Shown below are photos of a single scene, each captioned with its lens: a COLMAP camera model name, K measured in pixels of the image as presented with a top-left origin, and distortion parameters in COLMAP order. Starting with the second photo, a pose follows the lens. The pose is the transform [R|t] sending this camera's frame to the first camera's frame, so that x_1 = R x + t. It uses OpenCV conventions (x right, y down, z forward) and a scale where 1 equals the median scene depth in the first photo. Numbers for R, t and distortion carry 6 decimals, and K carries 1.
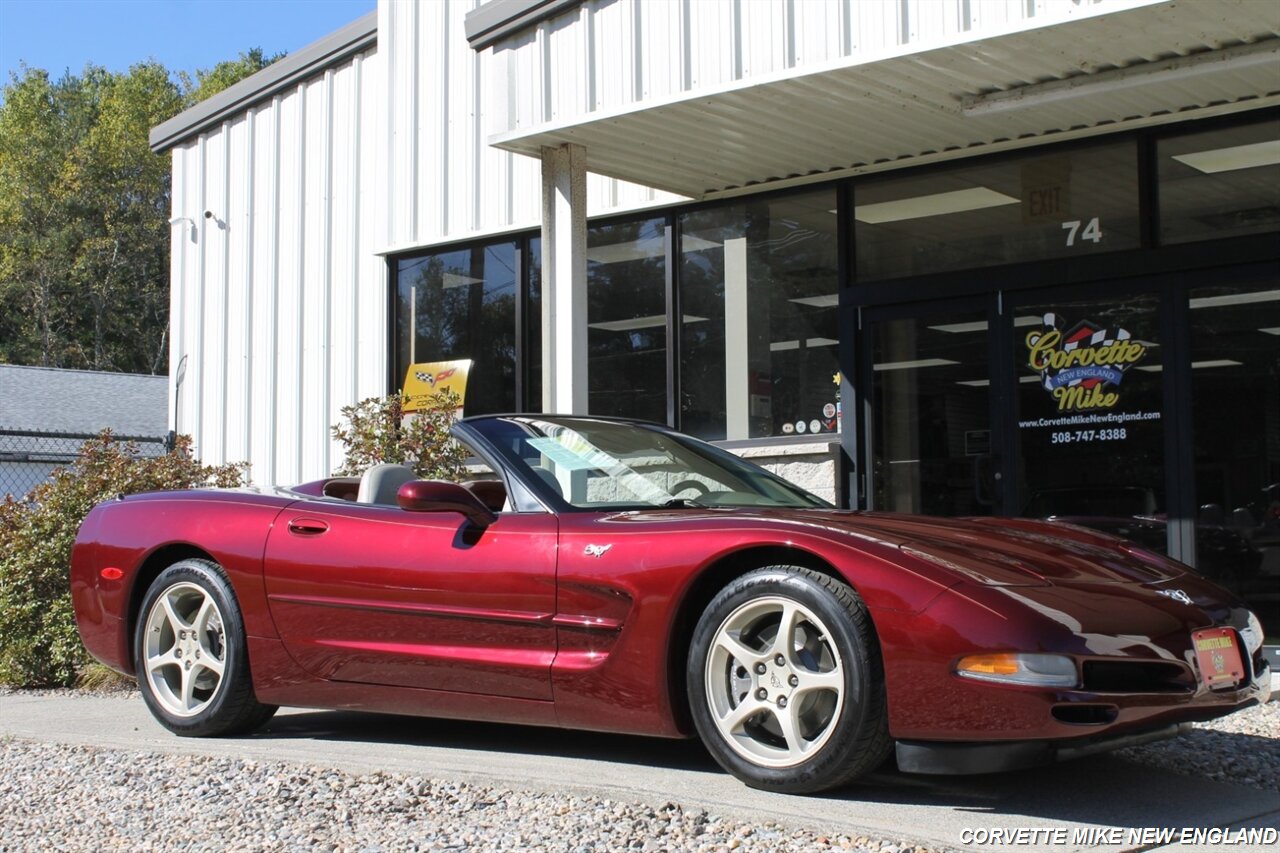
lens RADIAL K [[1849.4, 0, 639.2], [0, 1849.4, 436.2], [0, 0, 1]] dist [-0.017621, 0.000000]
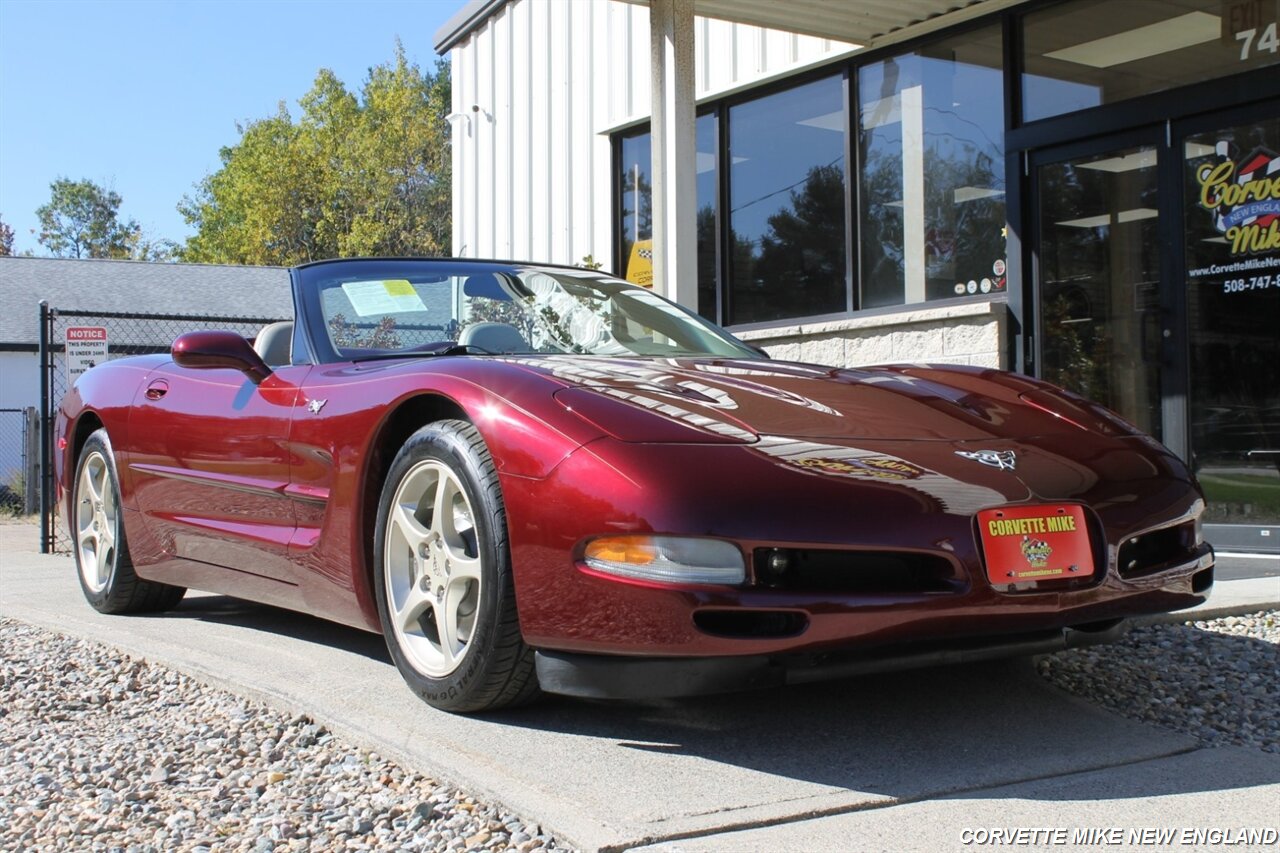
lens RADIAL K [[1645.6, 0, 646.6], [0, 1645.6, 427.1], [0, 0, 1]] dist [-0.022311, 0.000000]
pose [[0.956549, -0.006759, -0.291494, 0.189862], [0.022795, 0.998405, 0.051651, 0.020659], [0.290680, -0.056052, 0.955177, 0.191463]]
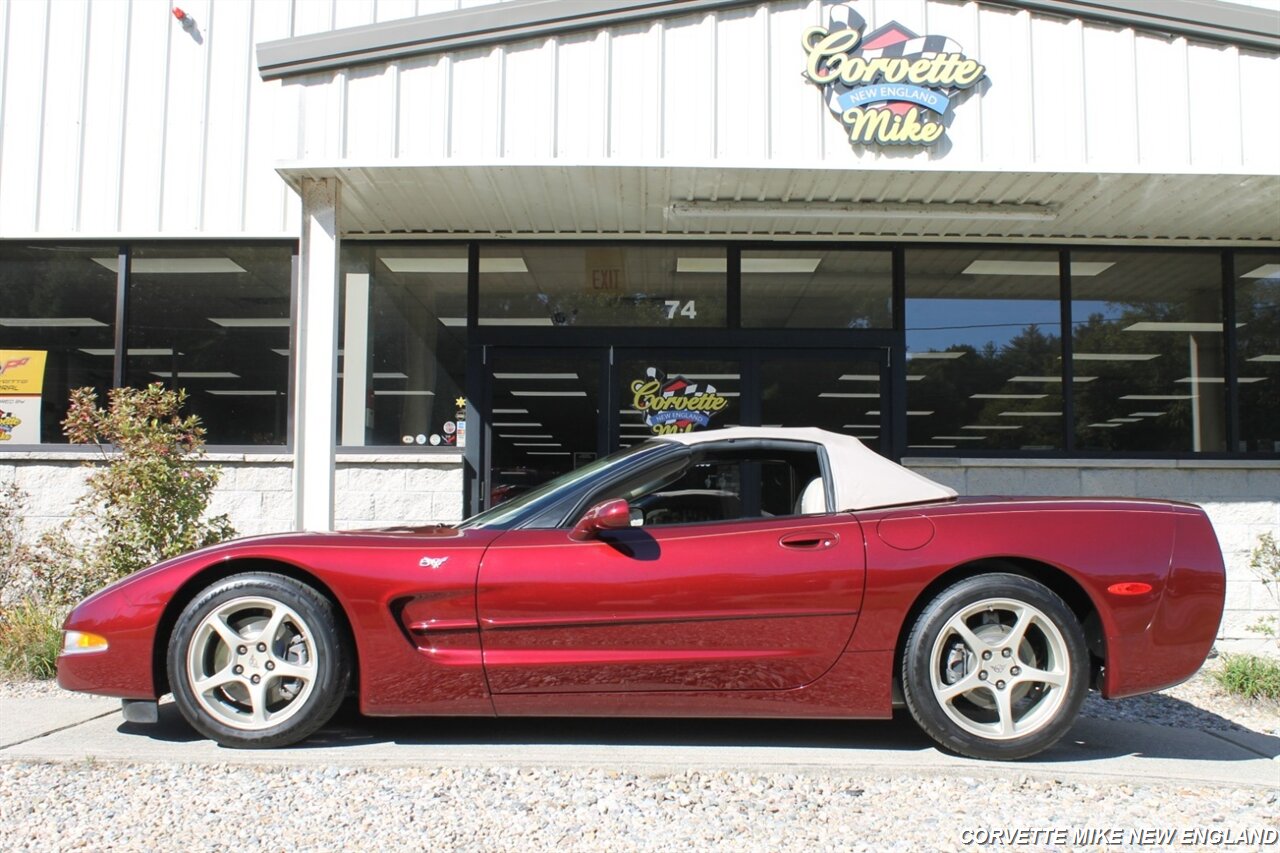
lens RADIAL K [[1395.6, 0, 642.2], [0, 1395.6, 431.6], [0, 0, 1]] dist [-0.076298, 0.000000]
pose [[0.782651, 0.061181, 0.619446, -0.402984], [-0.061059, 0.997904, -0.021414, 0.000907], [-0.619458, -0.021063, 0.784747, 0.223517]]
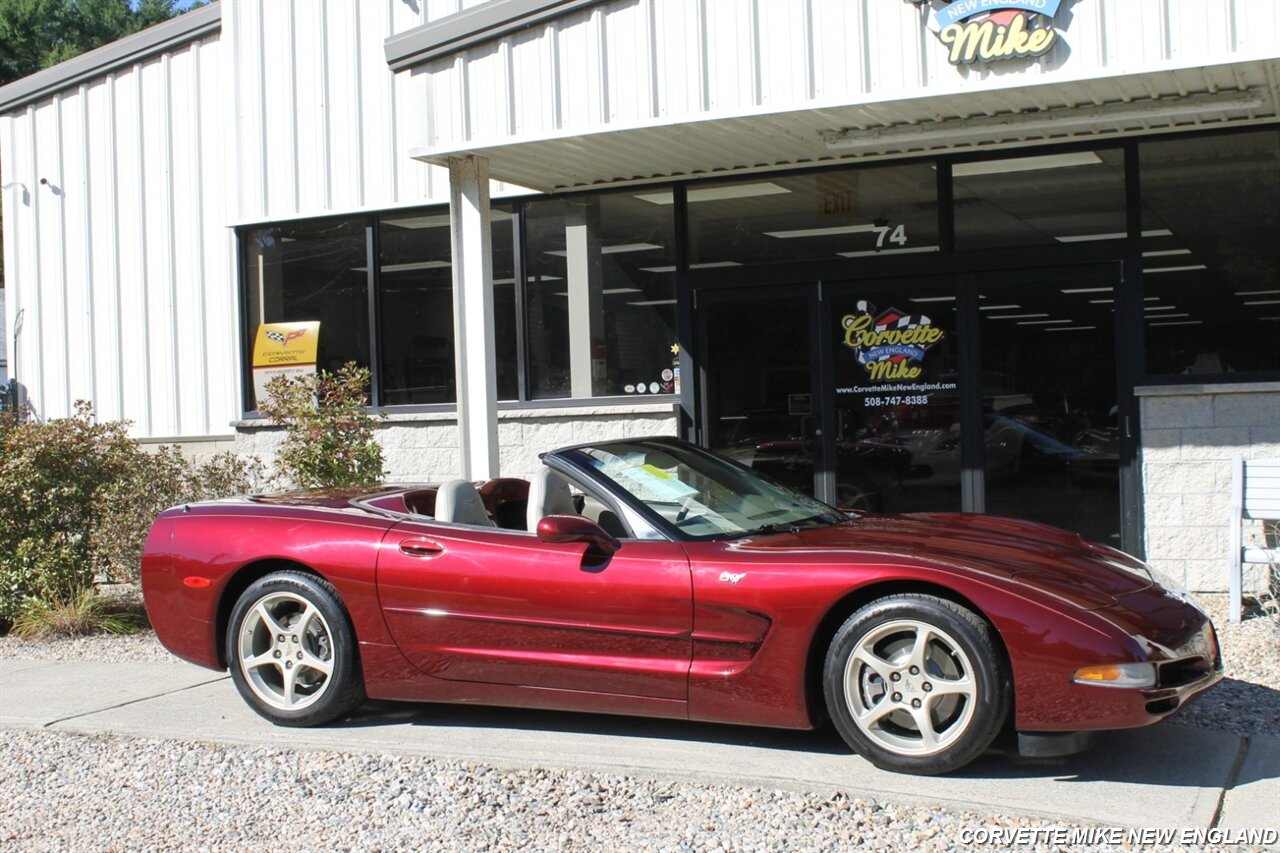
lens RADIAL K [[1568.8, 0, 636.1], [0, 1568.8, 429.7], [0, 0, 1]] dist [-0.060954, 0.000000]
pose [[0.967544, -0.026132, 0.251347, -0.191195], [0.006316, 0.996829, 0.079324, -0.065406], [-0.252623, -0.075162, 0.964641, 0.023536]]
